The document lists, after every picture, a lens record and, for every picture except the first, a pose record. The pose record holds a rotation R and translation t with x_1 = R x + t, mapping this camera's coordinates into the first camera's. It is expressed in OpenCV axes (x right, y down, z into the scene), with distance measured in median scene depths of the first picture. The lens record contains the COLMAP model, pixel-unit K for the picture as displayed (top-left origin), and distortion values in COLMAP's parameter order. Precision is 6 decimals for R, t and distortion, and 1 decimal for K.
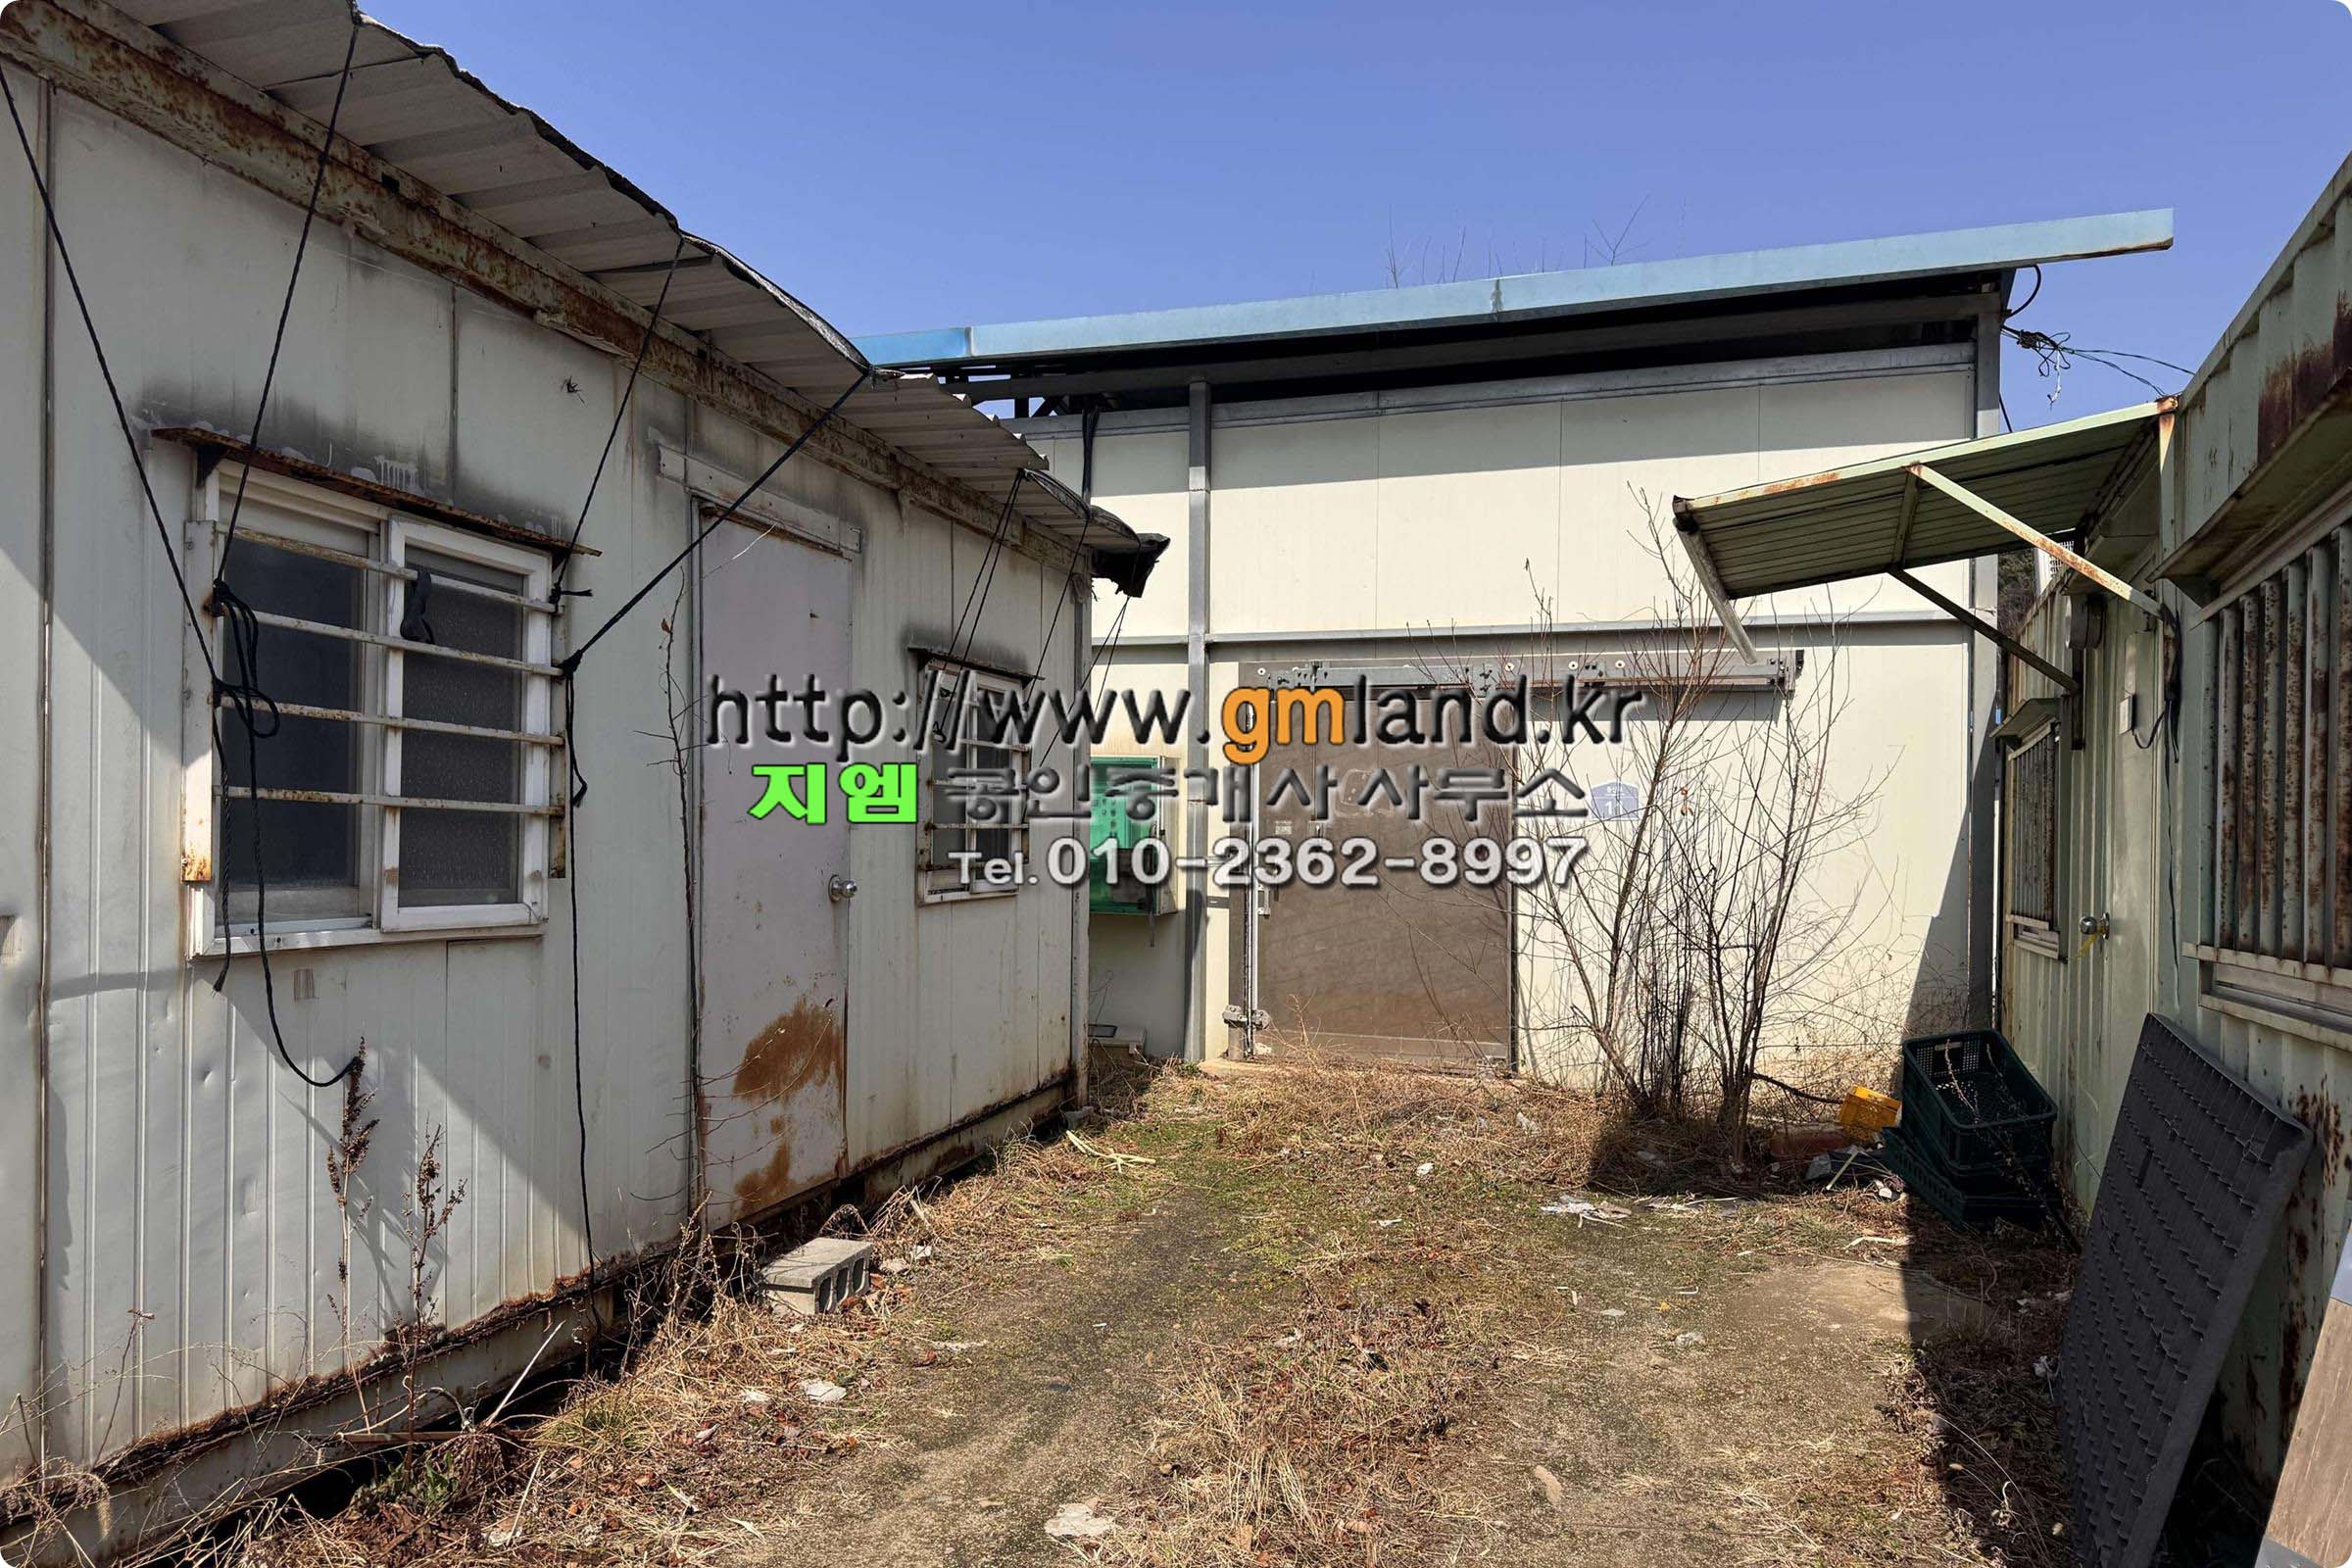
lens RADIAL K [[1600.5, 0, 1170.9], [0, 1600.5, 796.4], [0, 0, 1]] dist [0.064815, 0.000523]
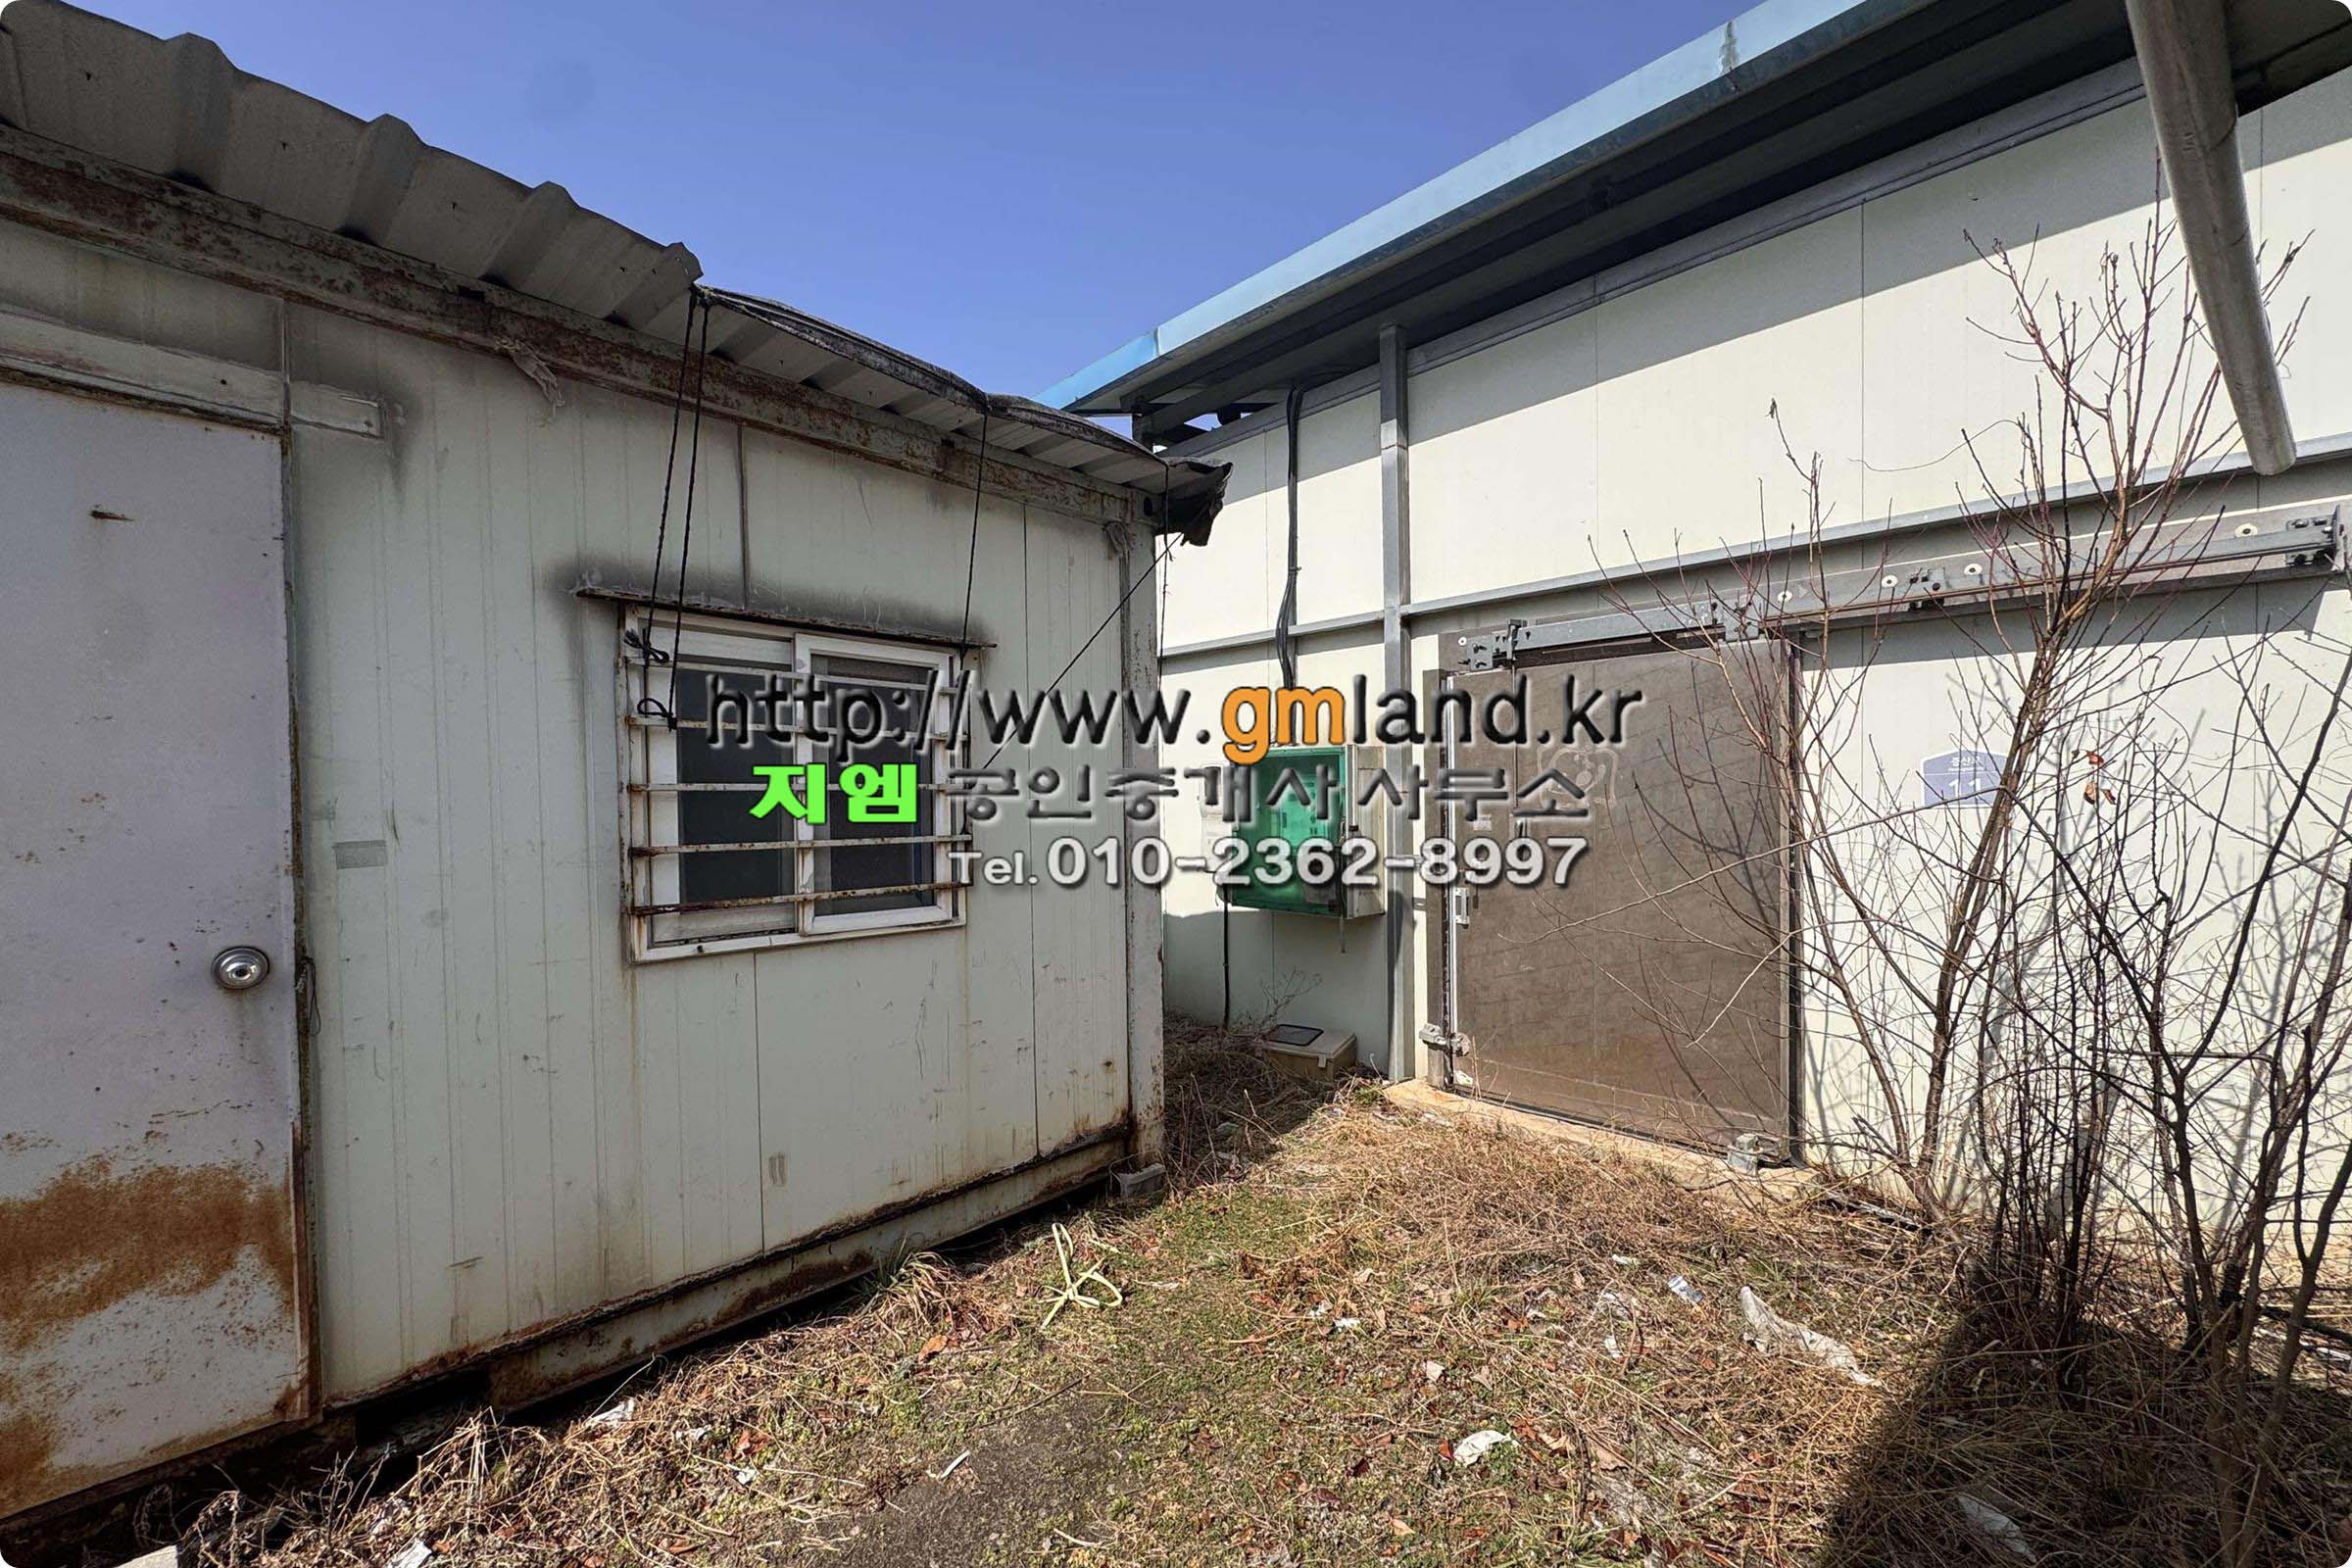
lens RADIAL K [[923.3, 0, 1220.8], [0, 923.3, 814.0], [0, 0, 1]] dist [-0.001415, 0.000003]
pose [[0.890793, -0.015609, -0.454141, 0.173324], [0.028346, 0.999372, 0.021252, 0.000880], [0.453524, -0.031804, 0.890676, 0.516982]]
